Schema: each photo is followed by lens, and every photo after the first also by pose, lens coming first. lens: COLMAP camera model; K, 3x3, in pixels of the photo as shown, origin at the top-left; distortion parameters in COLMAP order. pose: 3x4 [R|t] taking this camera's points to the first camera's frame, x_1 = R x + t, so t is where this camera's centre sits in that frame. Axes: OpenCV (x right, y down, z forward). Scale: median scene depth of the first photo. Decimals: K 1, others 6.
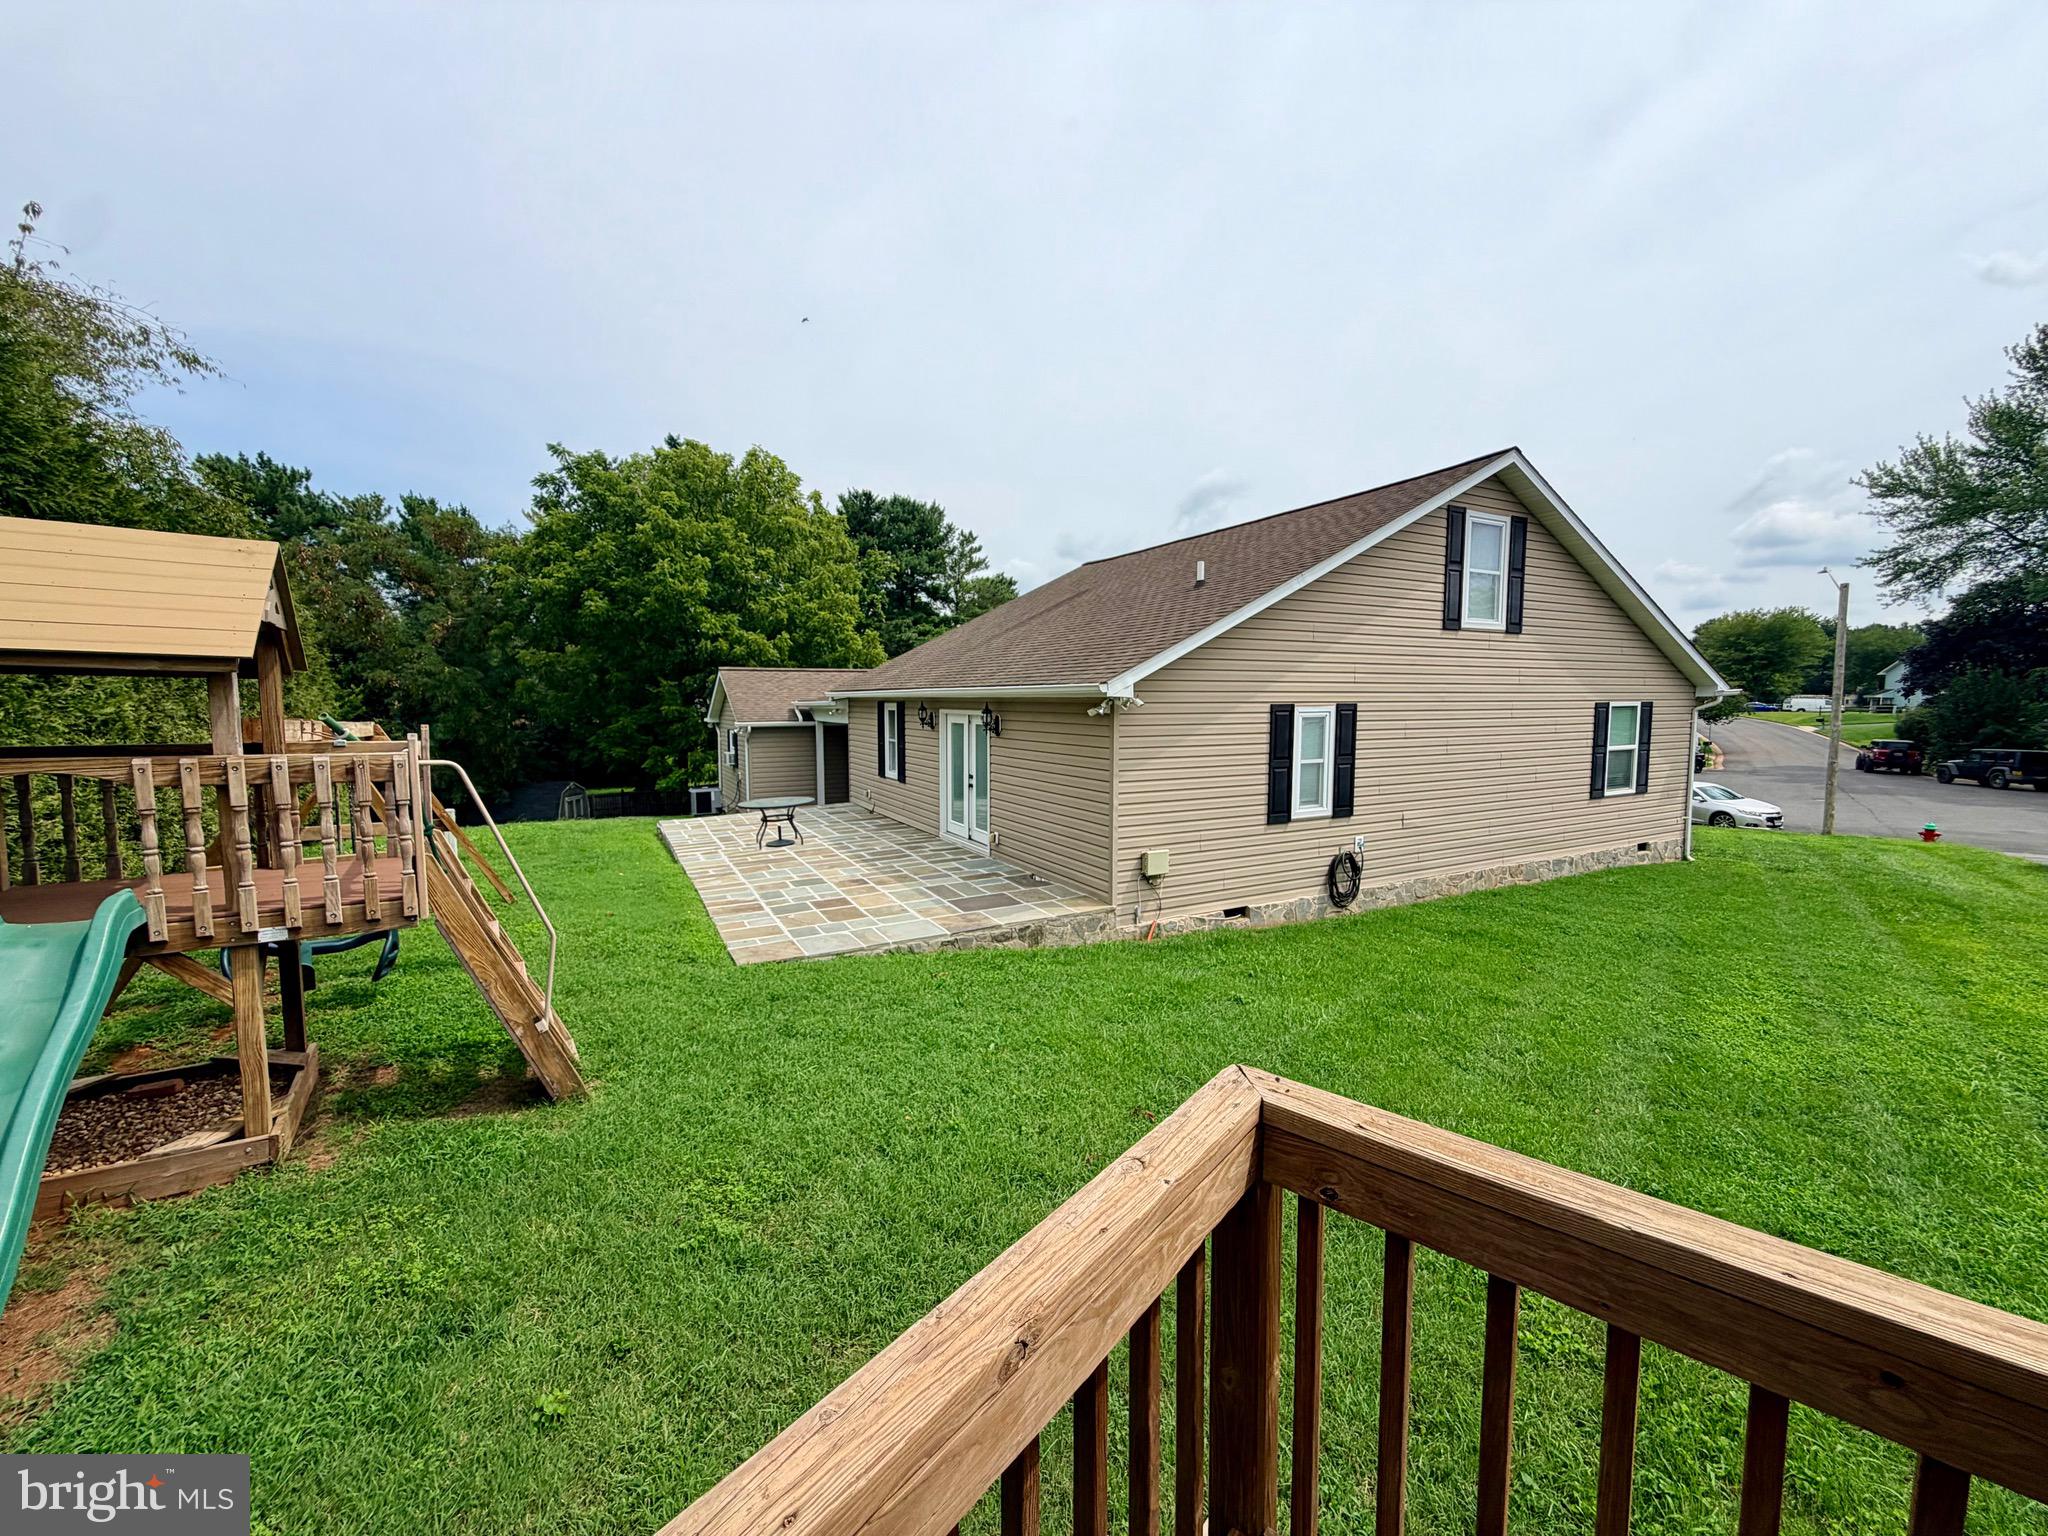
lens RADIAL K [[814.5, 0, 1019.6], [0, 814.5, 770.3], [0, 0, 1]] dist [-0.000784, -0.000042]
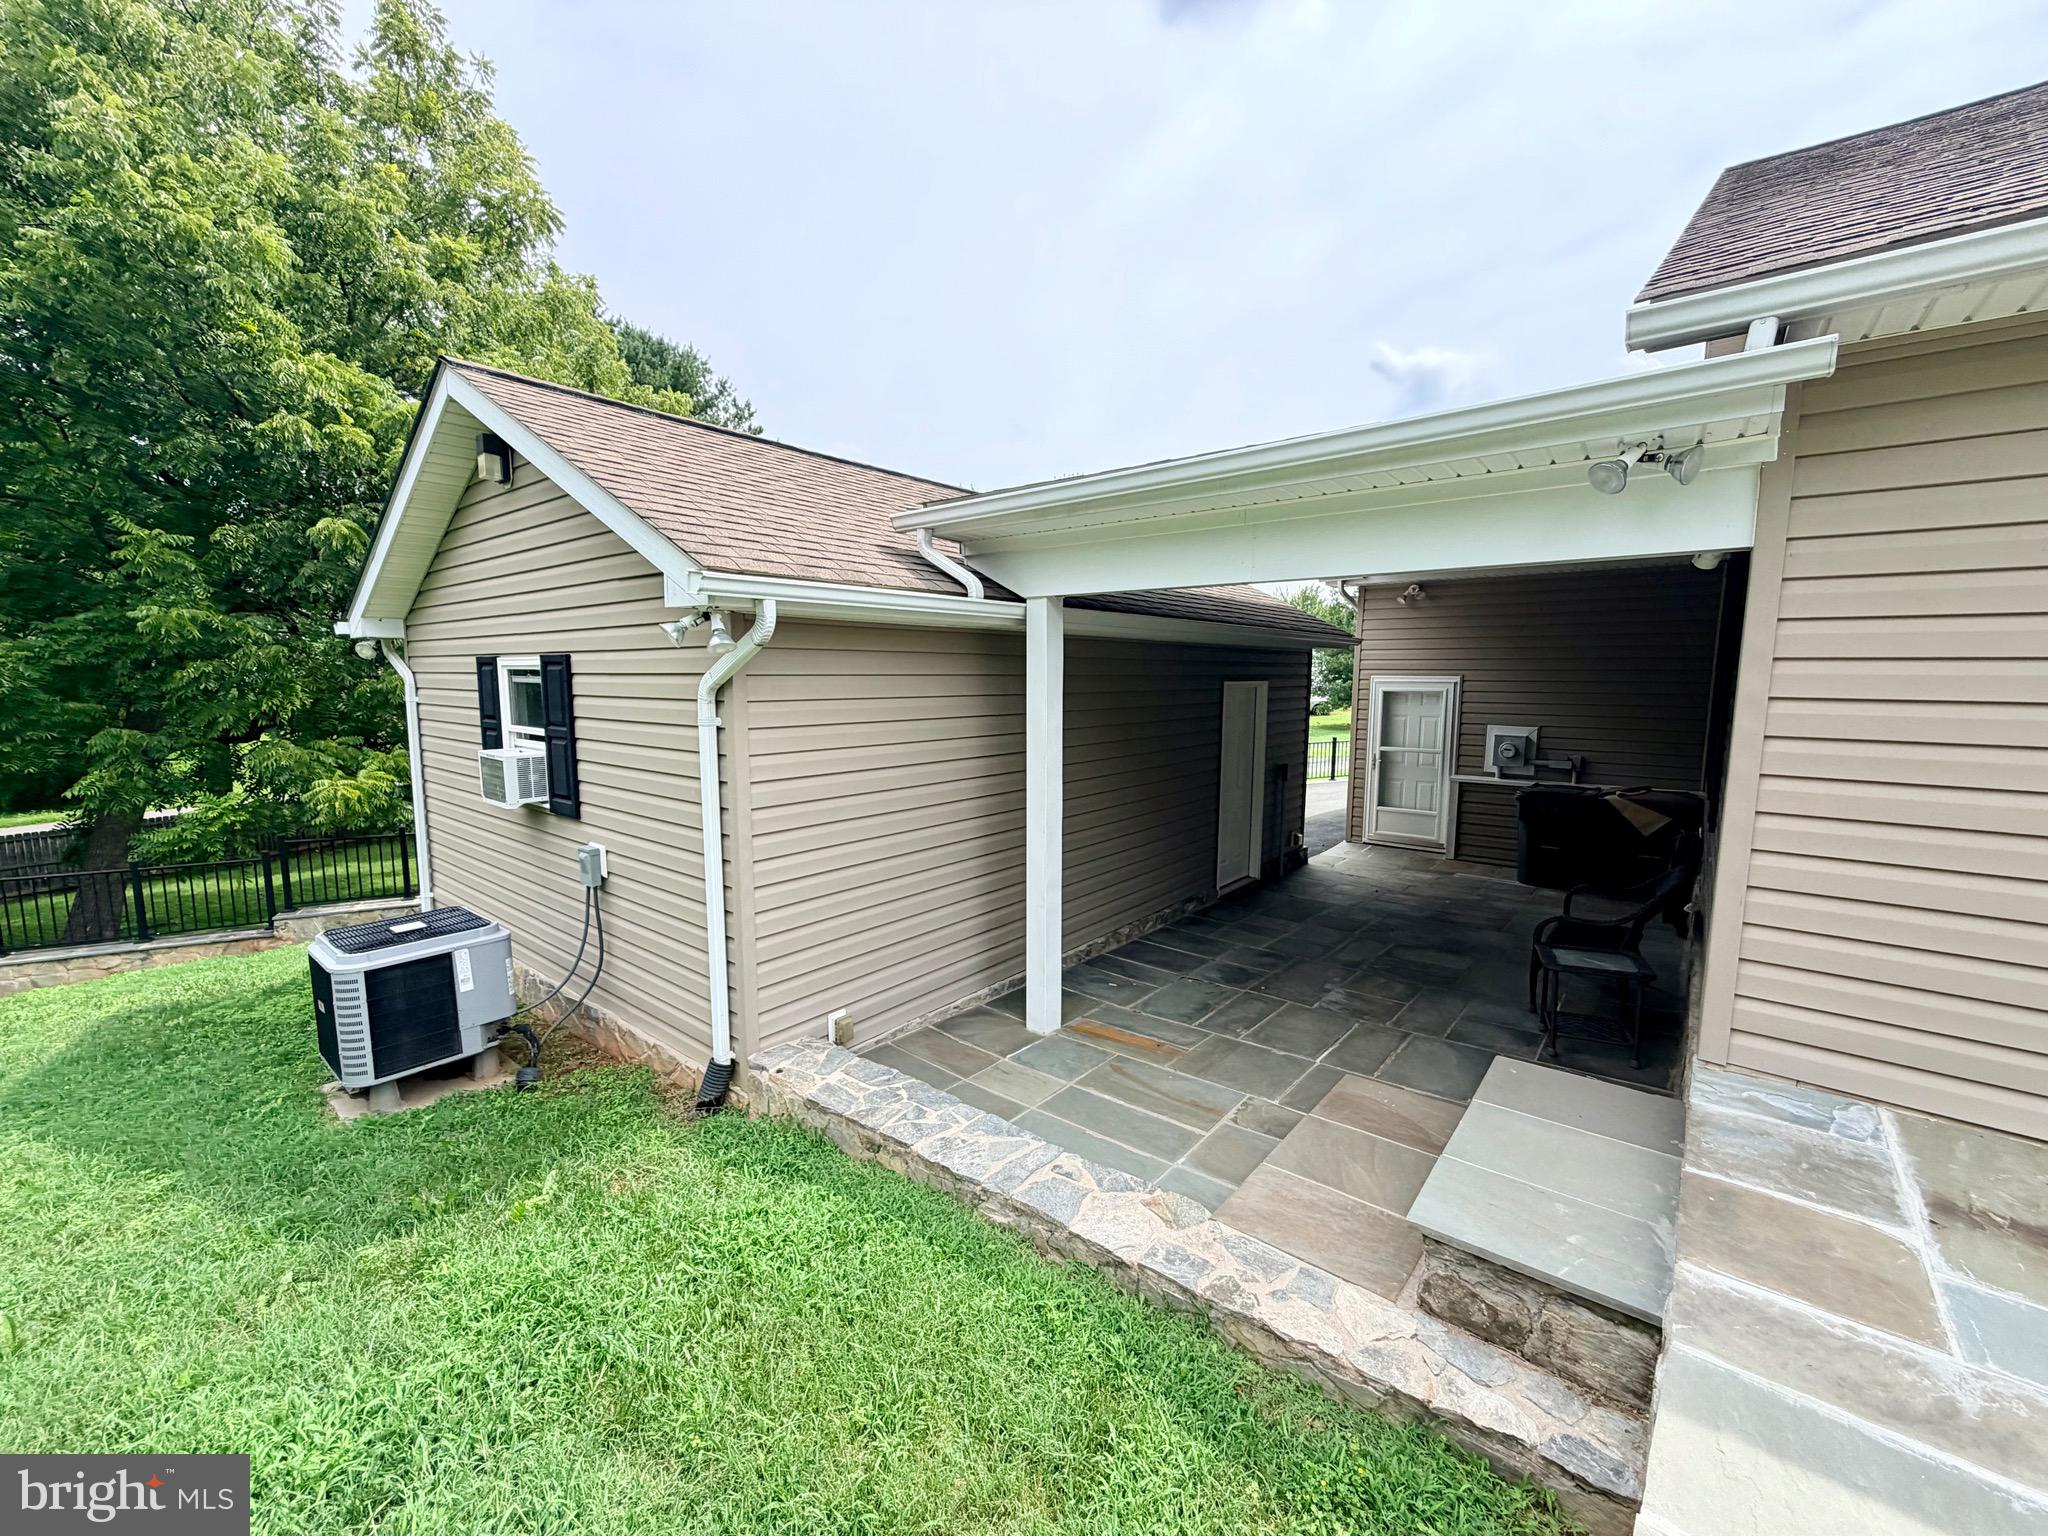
lens RADIAL K [[820.0, 0, 1030.8], [0, 820.0, 776.4], [0, 0, 1]] dist [0.000058, -0.000018]
pose [[0.923075, -0.039969, 0.382538, -0.518625], [0.024374, 0.998666, 0.045529, -0.037139], [-0.383847, -0.032703, 0.922817, 1.223302]]
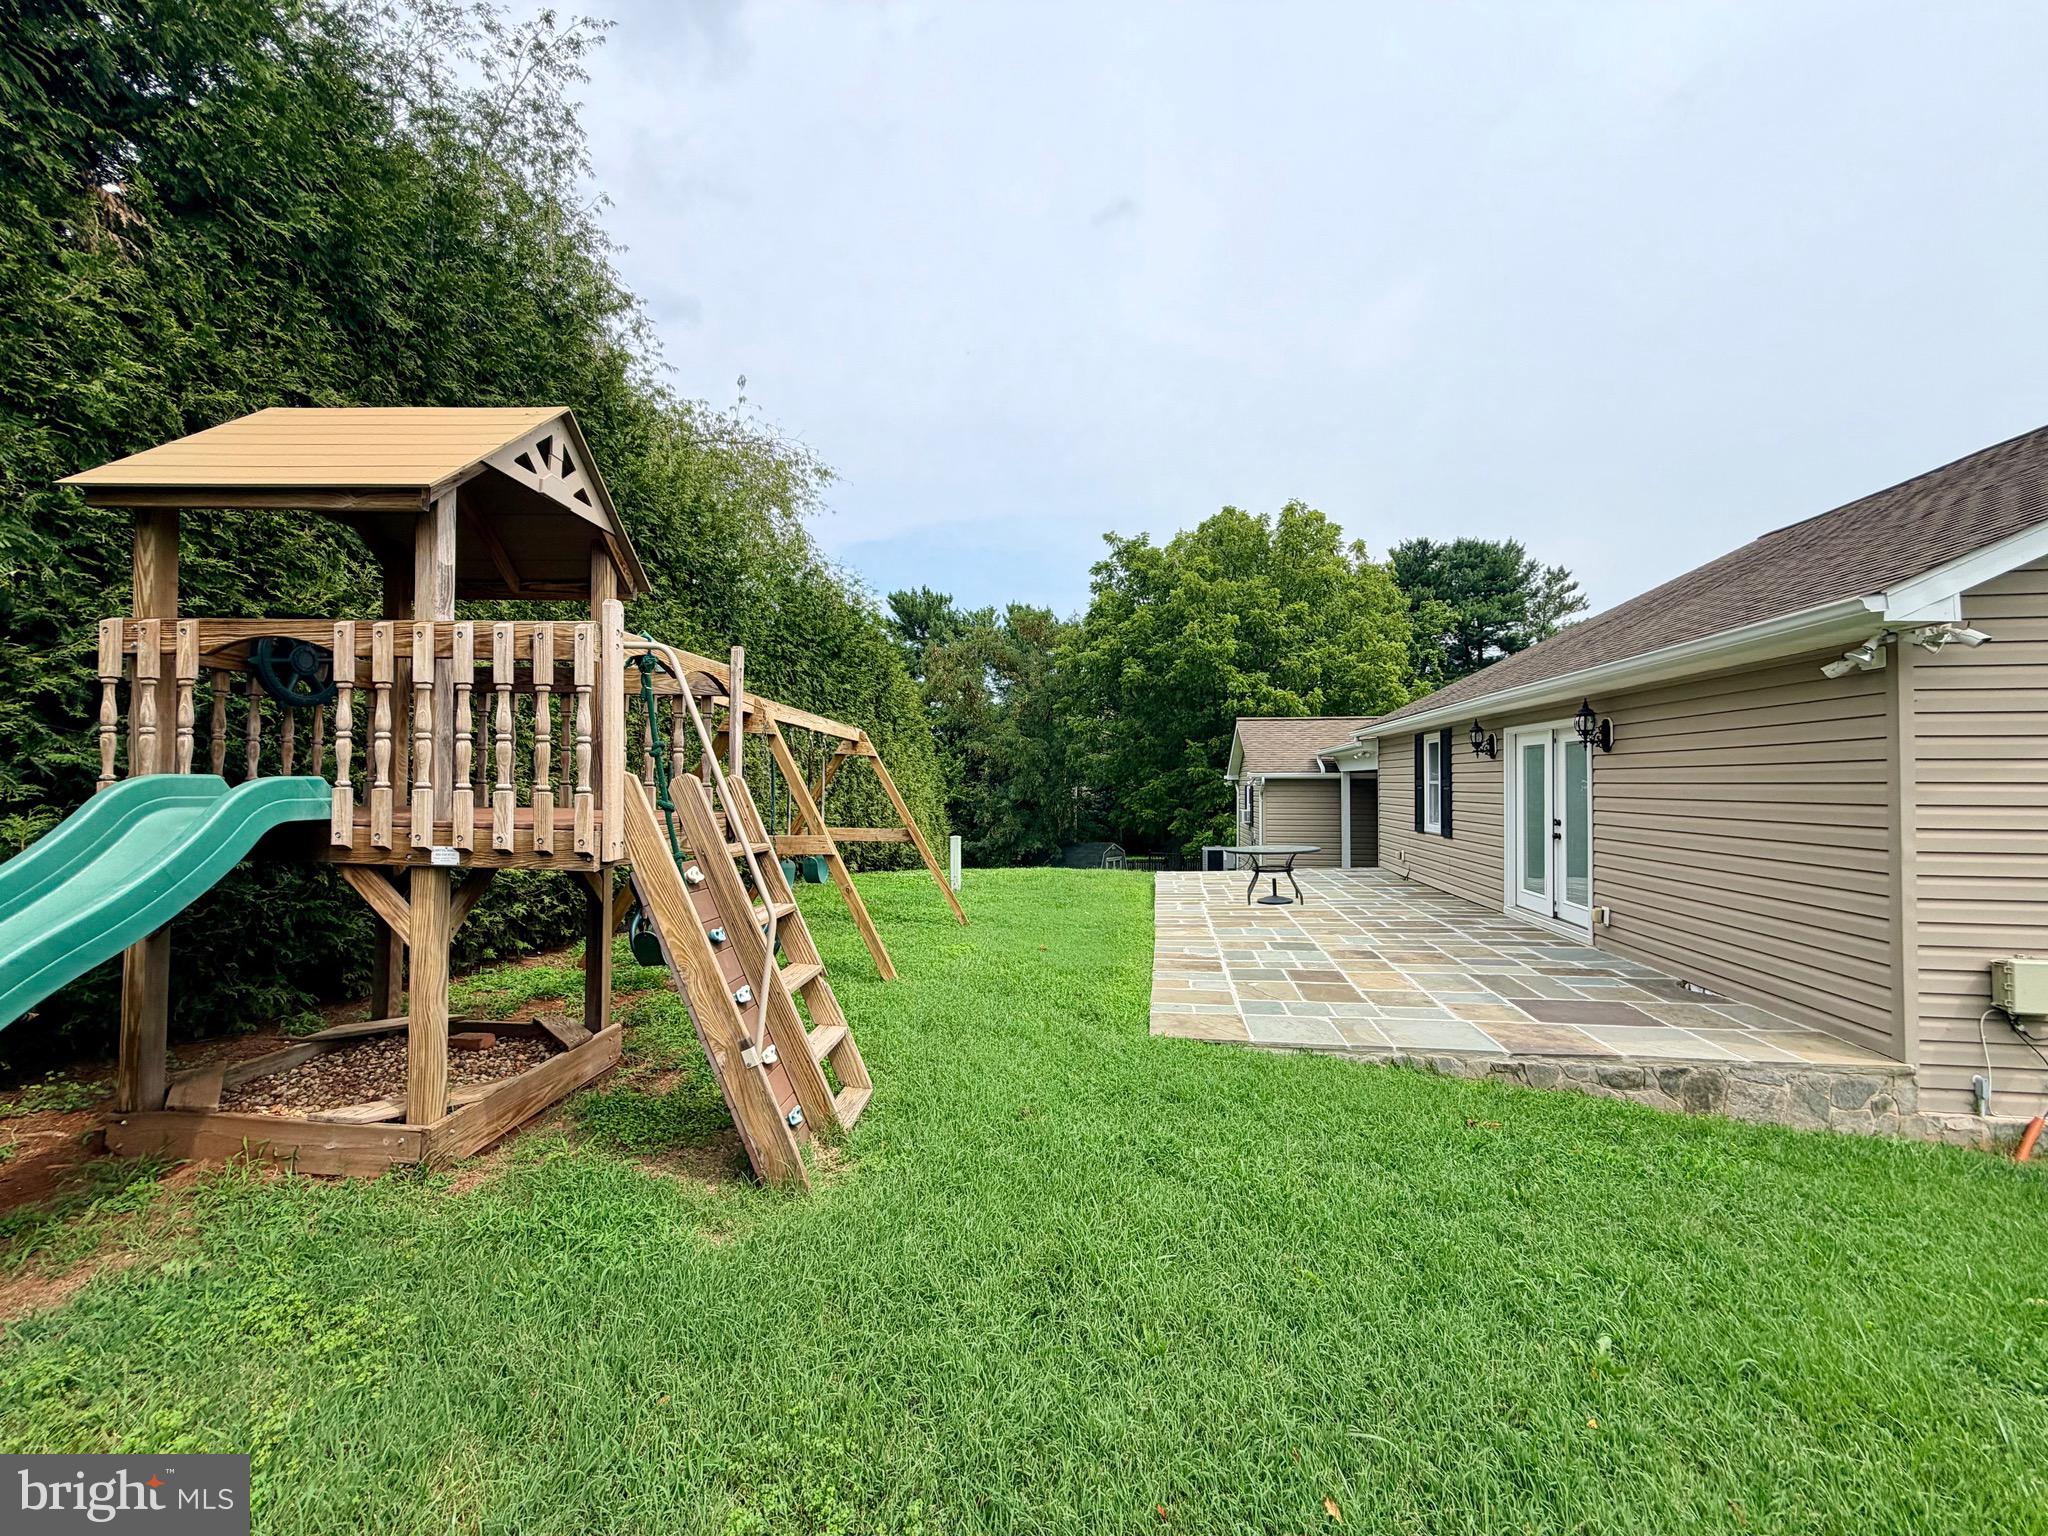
lens RADIAL K [[814.5, 0, 1019.6], [0, 814.5, 770.3], [0, 0, 1]] dist [-0.000784, -0.000042]
pose [[0.797388, -0.006681, -0.603431, -0.008125], [-0.055336, 0.994917, -0.084137, 0.042812], [0.600925, 0.100481, 0.792964, 0.195012]]
